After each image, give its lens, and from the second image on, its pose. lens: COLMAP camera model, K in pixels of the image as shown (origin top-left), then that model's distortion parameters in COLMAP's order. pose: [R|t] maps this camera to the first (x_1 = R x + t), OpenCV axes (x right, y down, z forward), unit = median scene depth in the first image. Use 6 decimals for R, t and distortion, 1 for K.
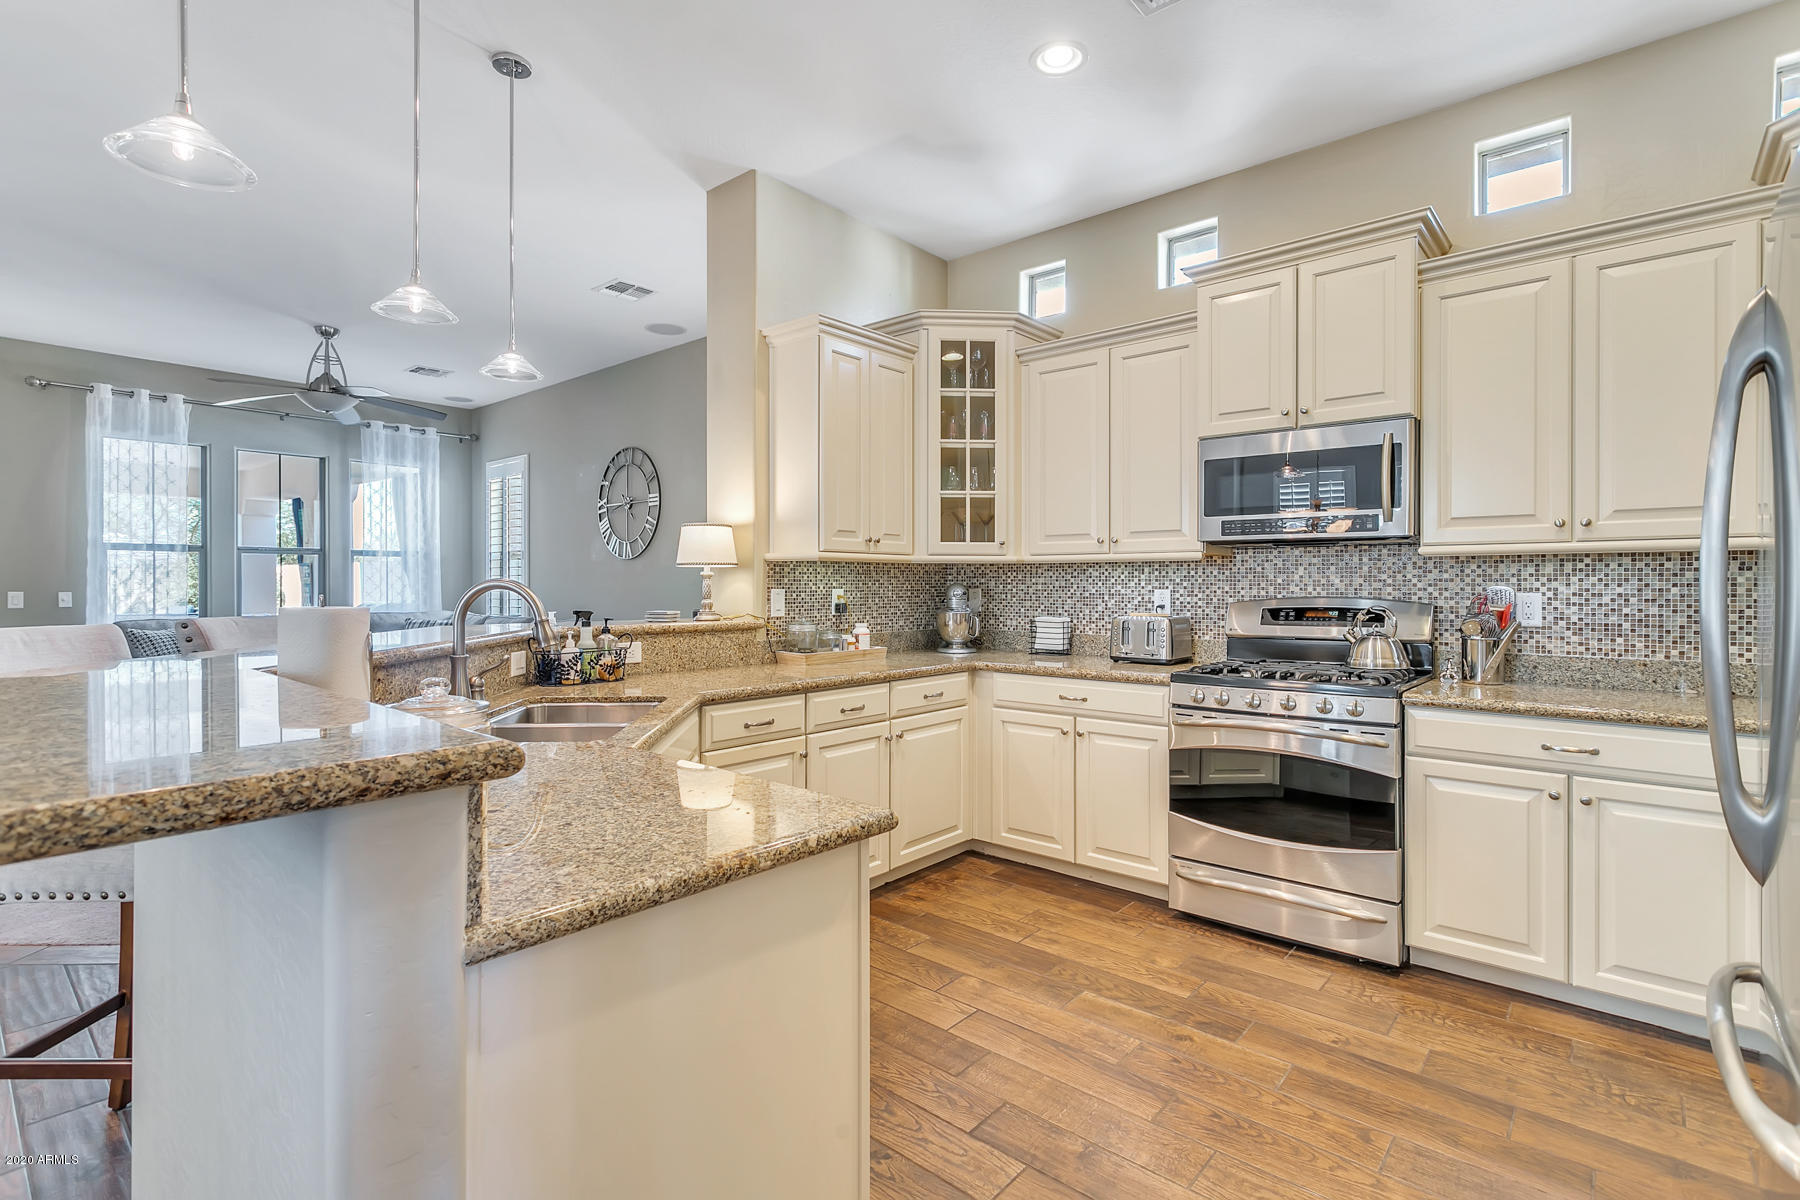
lens RADIAL K [[841.2, 0, 910.0], [0, 841.2, 590.7], [0, 0, 1]] dist [-0.002819, -0.000991]
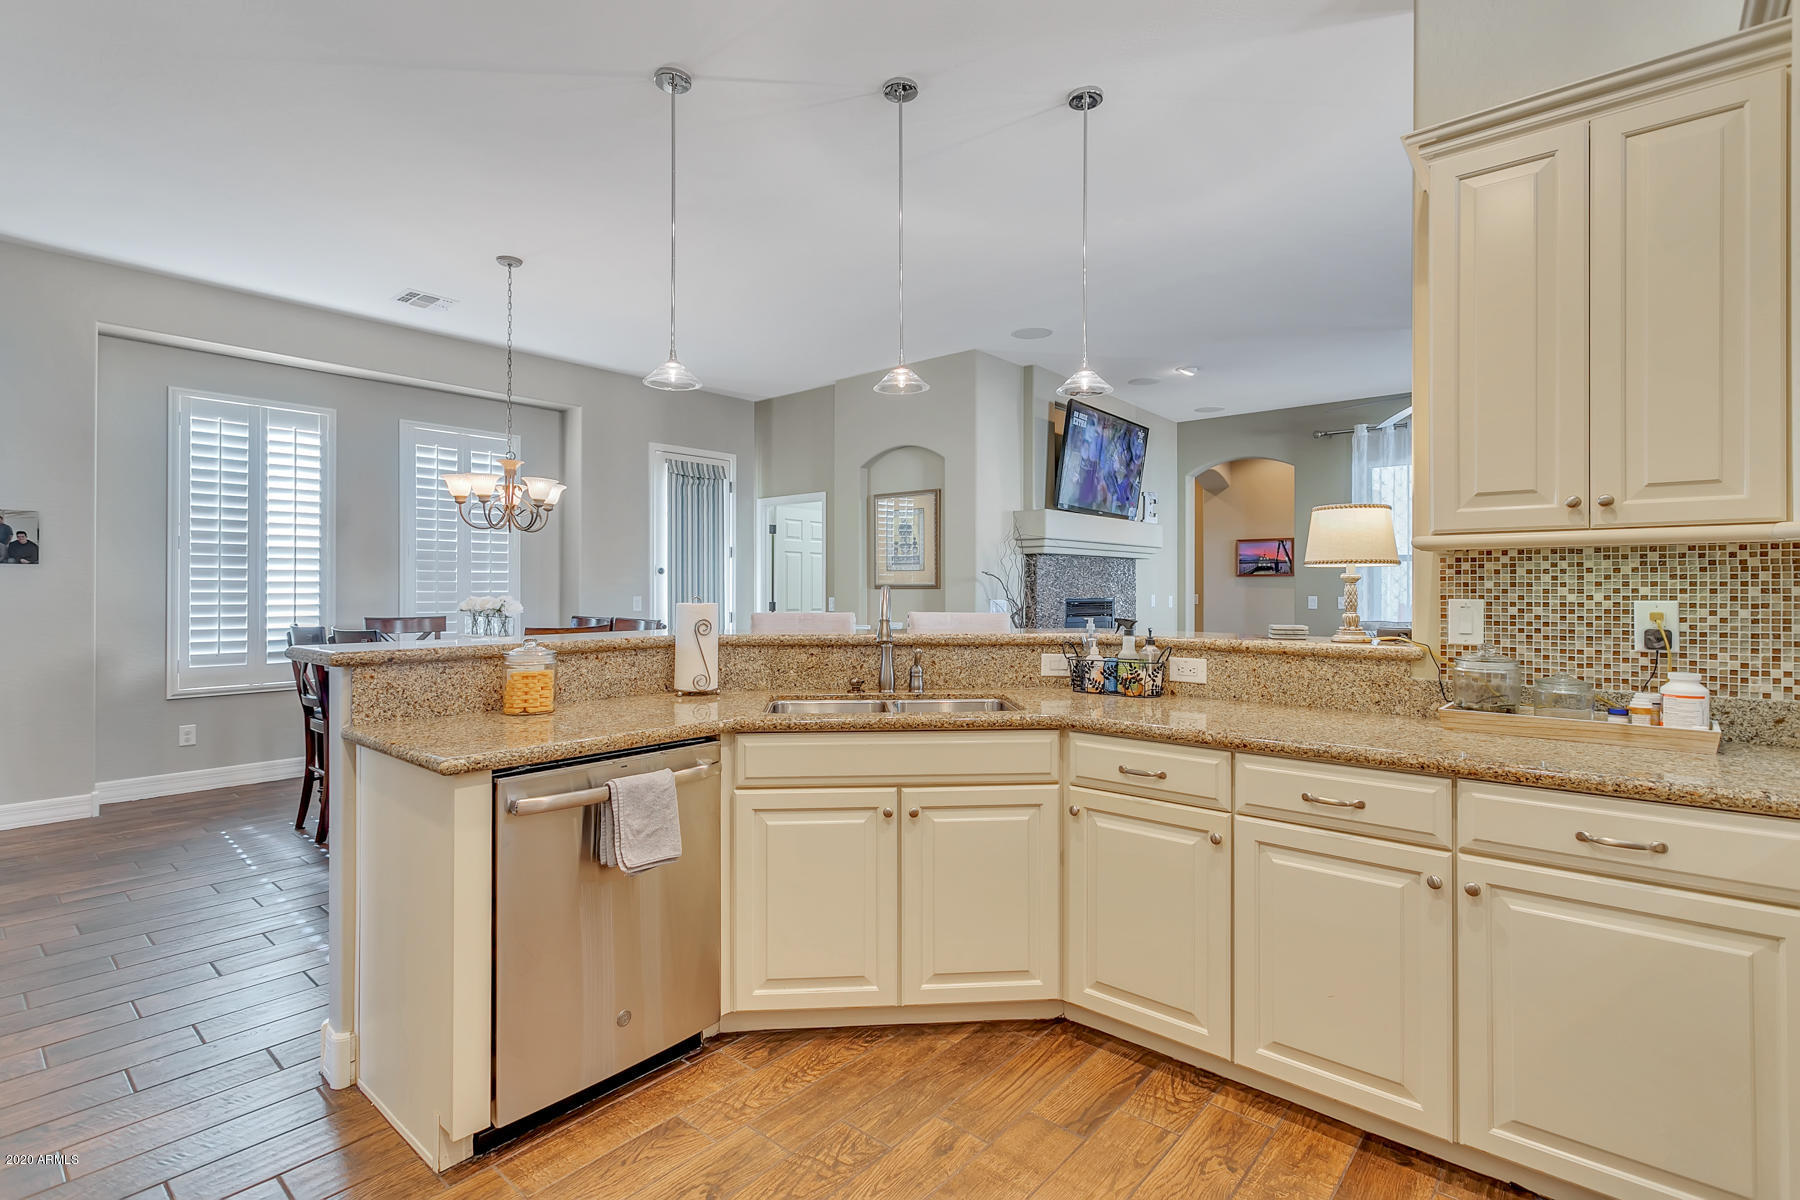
lens RADIAL K [[849.1, 0, 917.4], [0, 849.1, 588.0], [0, 0, 1]] dist [0.015527, -0.000421]
pose [[0.016599, -0.001544, -0.999861, 0.442299], [-0.008187, 0.999965, -0.001680, -0.005485], [0.999829, 0.008213, 0.016585, 0.582022]]
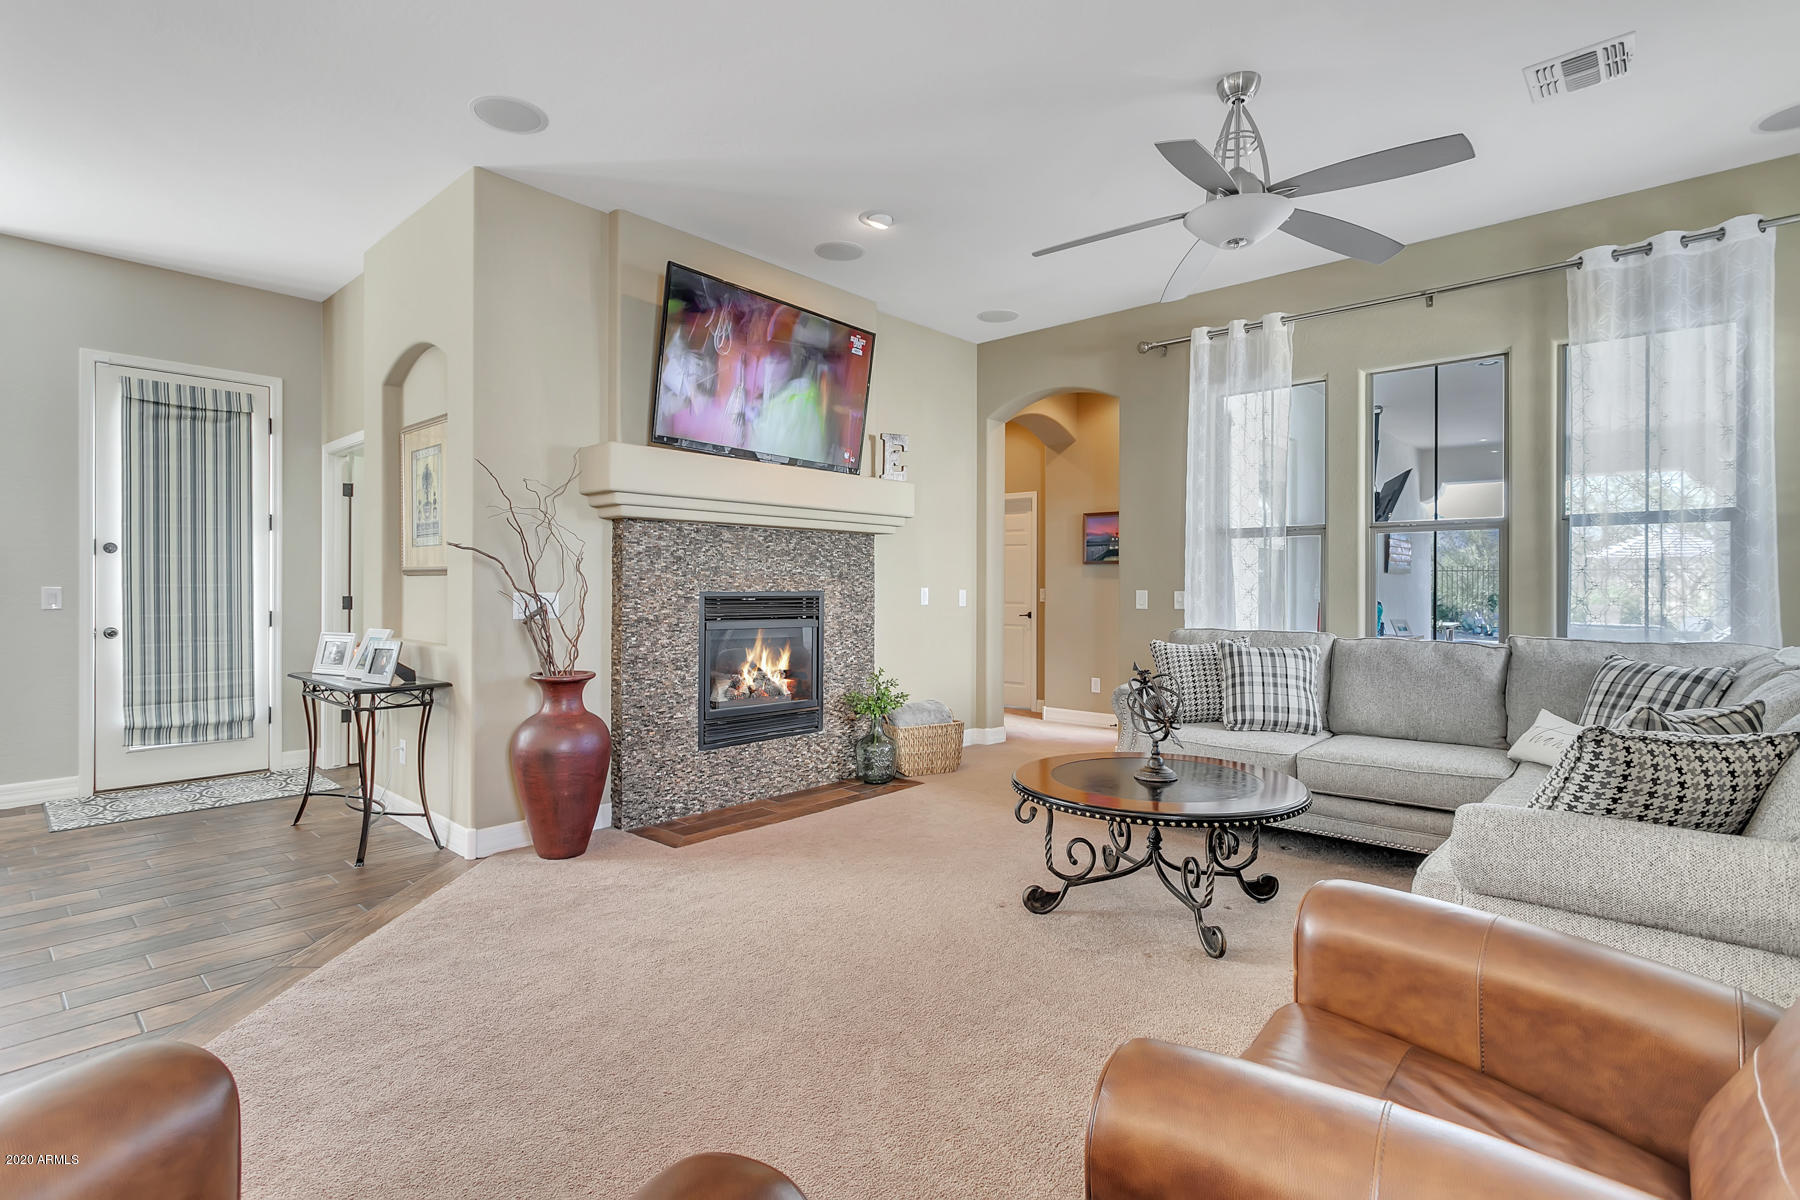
lens RADIAL K [[849.1, 0, 917.4], [0, 849.1, 588.0], [0, 0, 1]] dist [0.015527, -0.000421]
pose [[-0.013015, 0.002220, -0.999913, -0.261849], [-0.011589, 0.999930, 0.002371, 0.000569], [0.999848, 0.011619, -0.012988, 1.274475]]
